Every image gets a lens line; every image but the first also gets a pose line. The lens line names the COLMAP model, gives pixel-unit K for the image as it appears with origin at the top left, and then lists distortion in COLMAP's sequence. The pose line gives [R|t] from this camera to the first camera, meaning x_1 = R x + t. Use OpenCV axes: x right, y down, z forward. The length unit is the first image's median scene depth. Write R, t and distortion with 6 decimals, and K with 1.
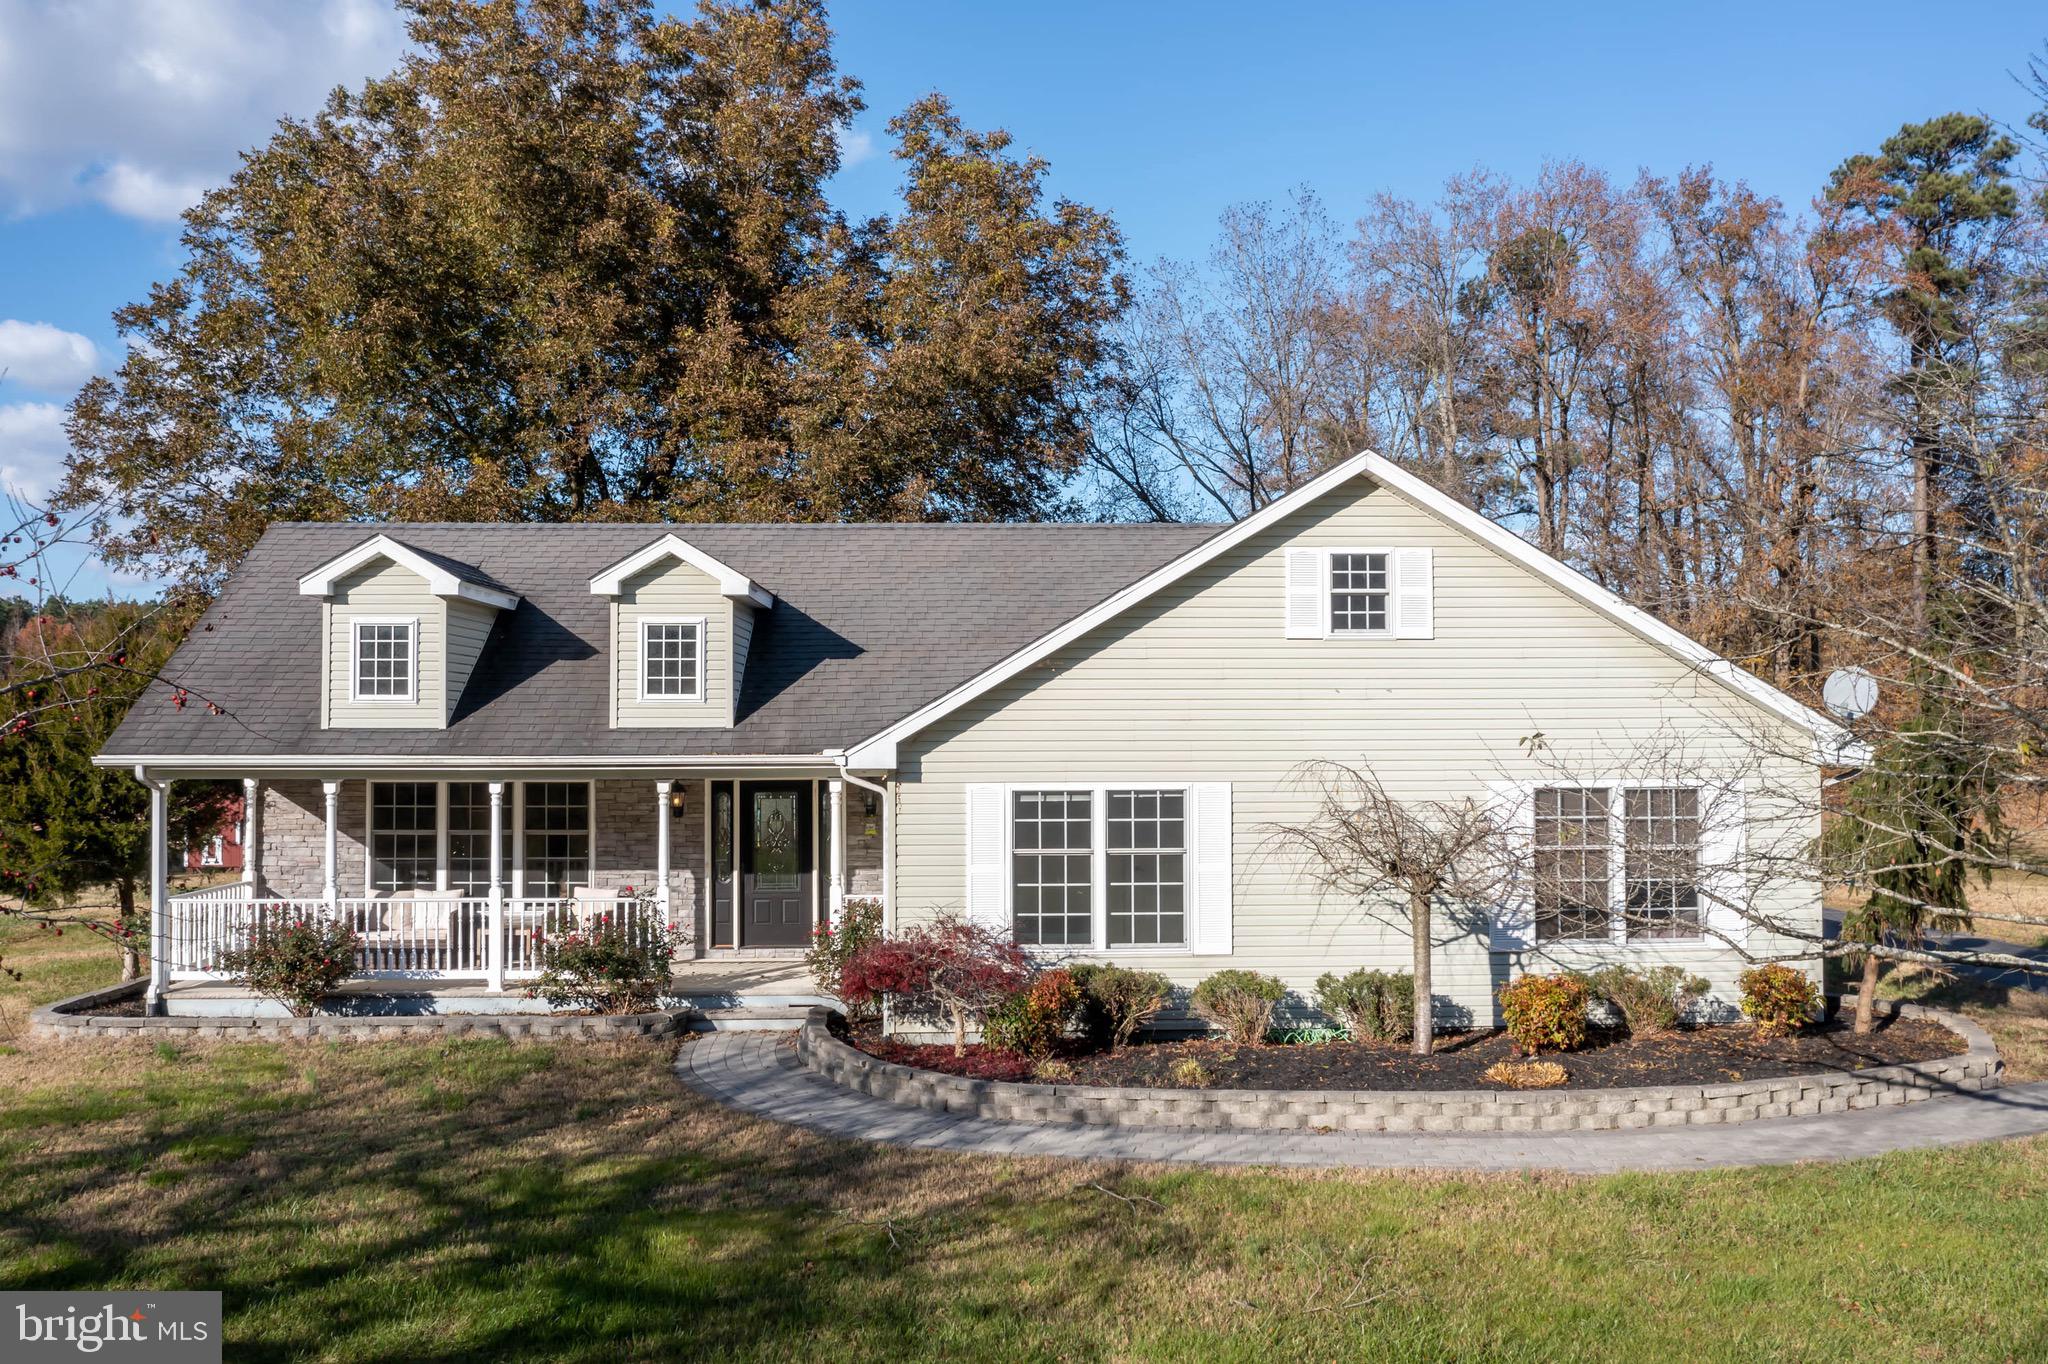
lens RADIAL K [[1617.1, 0, 1024.0], [0, 1617.1, 682.0], [0, 0, 1]] dist [-0.023725, 0.013183]
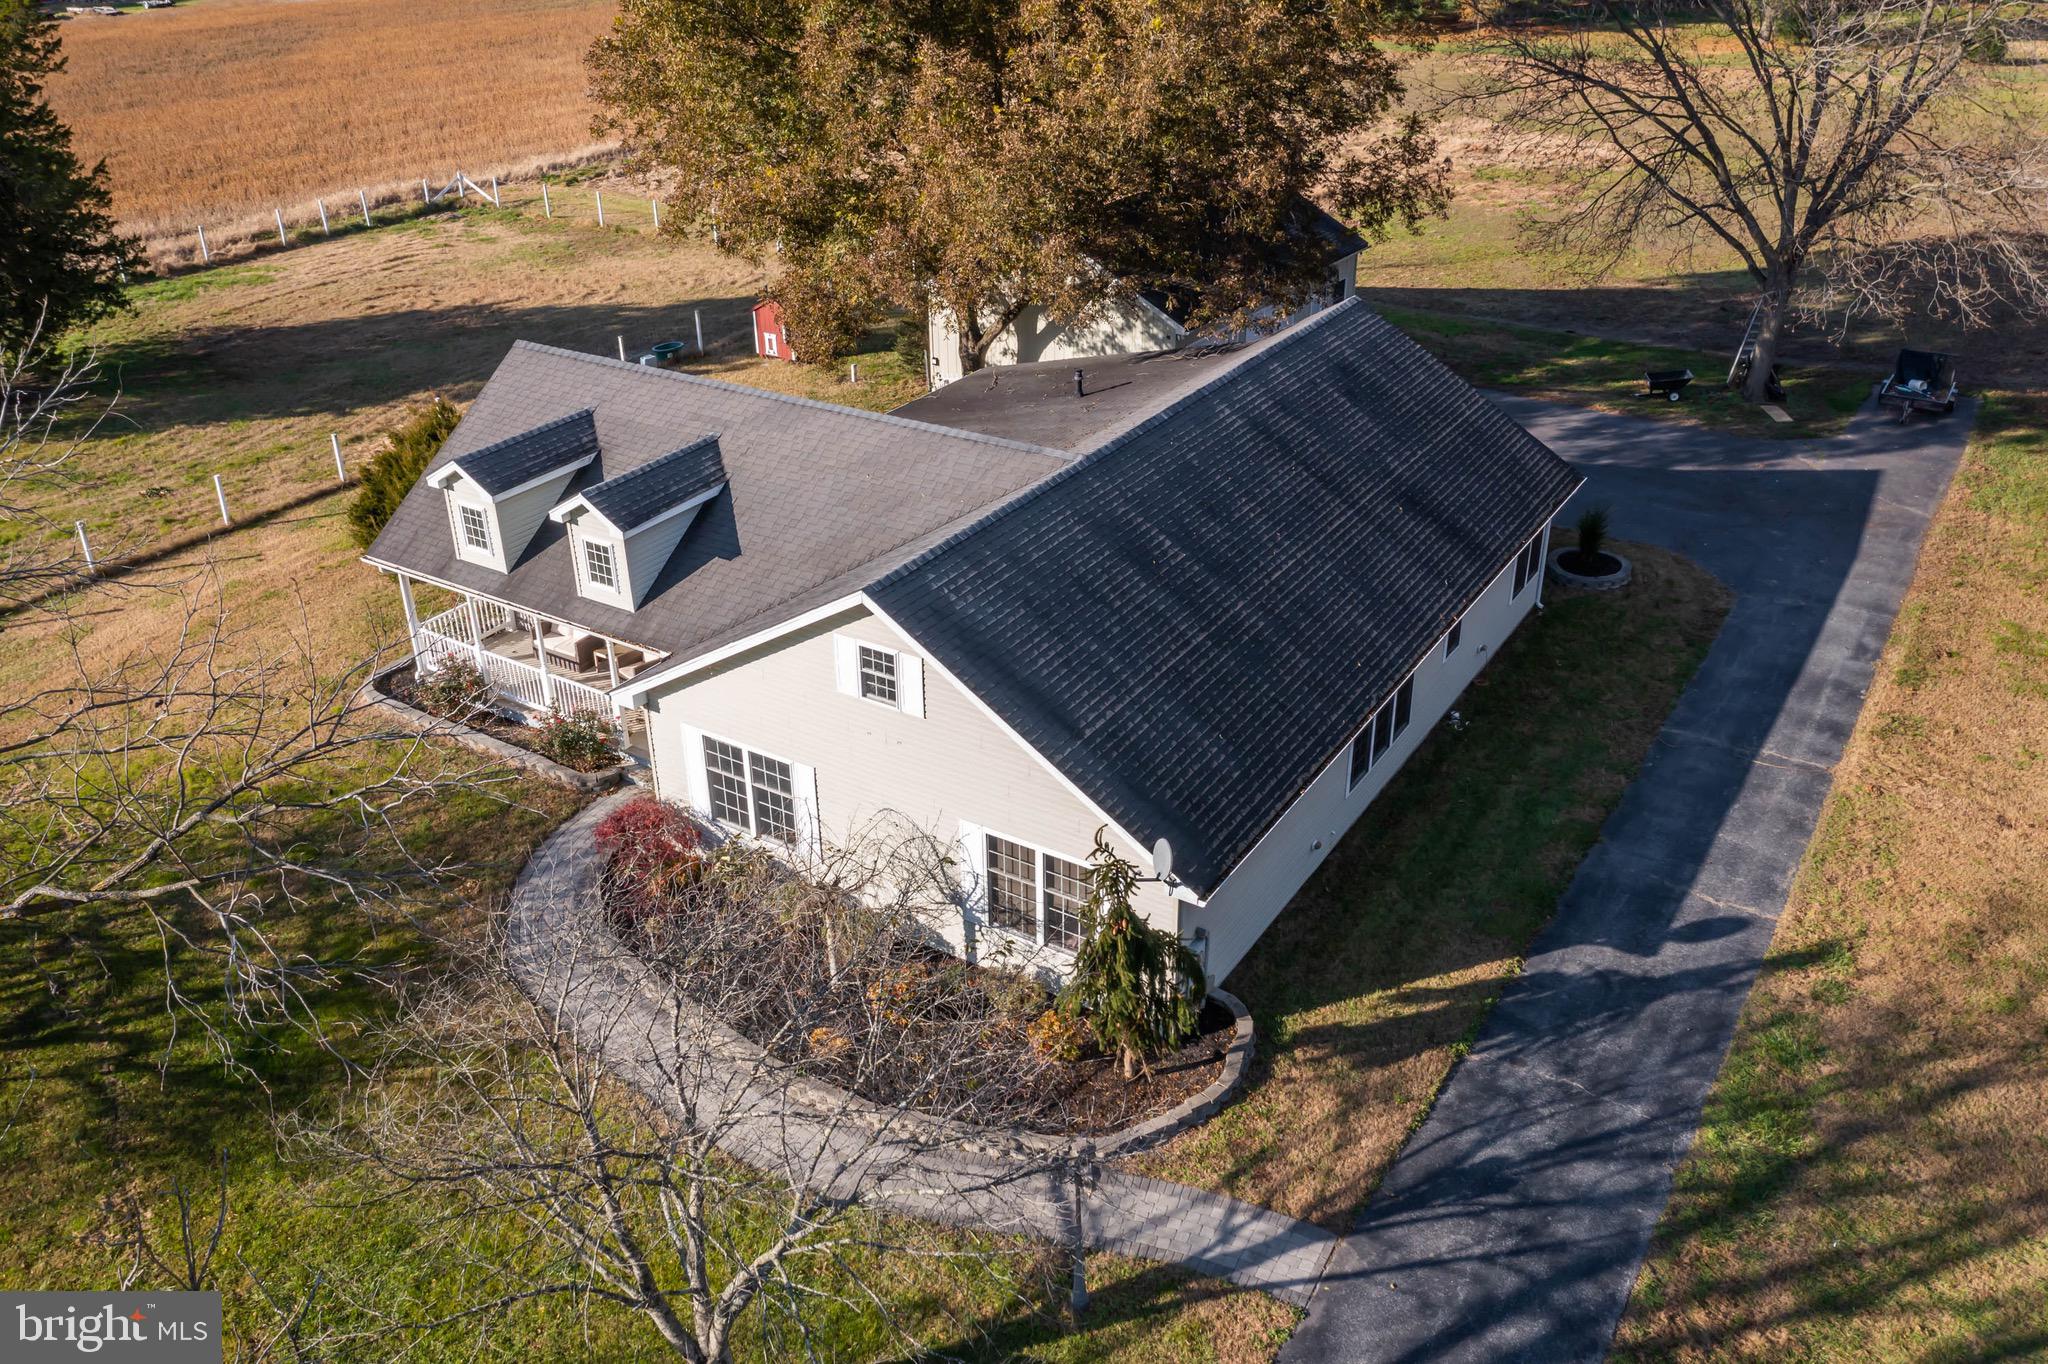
lens RADIAL K [[1617.1, 0, 1024.0], [0, 1617.1, 682.0], [0, 0, 1]] dist [-0.023725, 0.013183]
pose [[0.821950, 0.262185, -0.505625, 1.010092], [0.023740, 0.871205, 0.490345, -0.723619], [0.569064, -0.415043, 0.709863, 0.096244]]
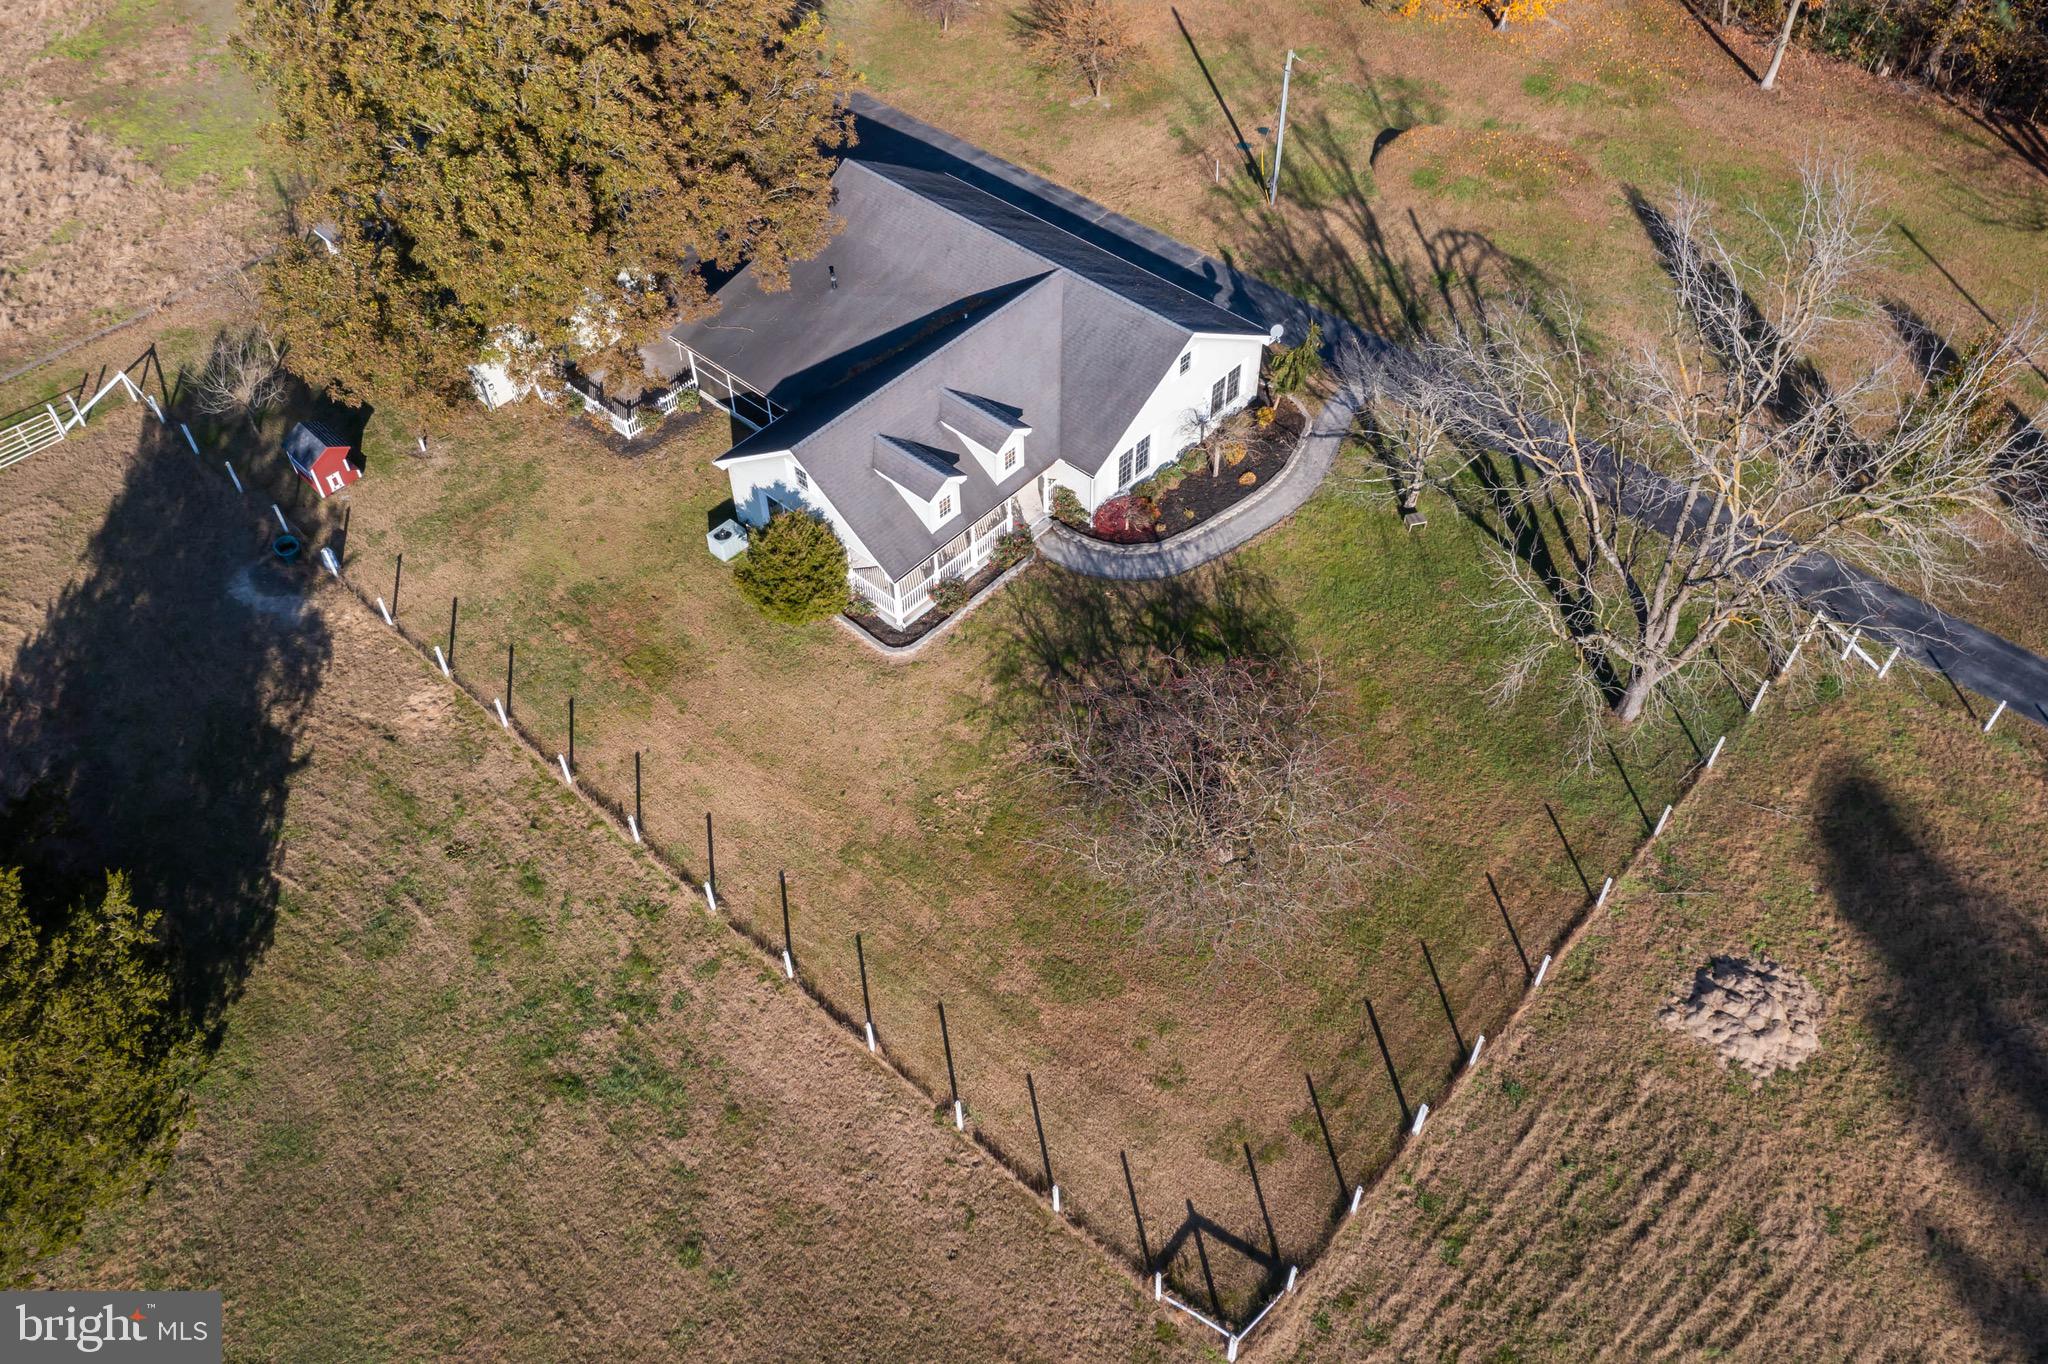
lens RADIAL K [[1617.1, 0, 1024.0], [0, 1617.1, 682.0], [0, 0, 1]] dist [-0.023725, 0.013183]
pose [[0.697627, -0.539955, 0.470920, -2.025192], [-0.004392, 0.654051, 0.756438, -2.218584], [-0.716448, -0.529780, 0.453912, -0.673617]]
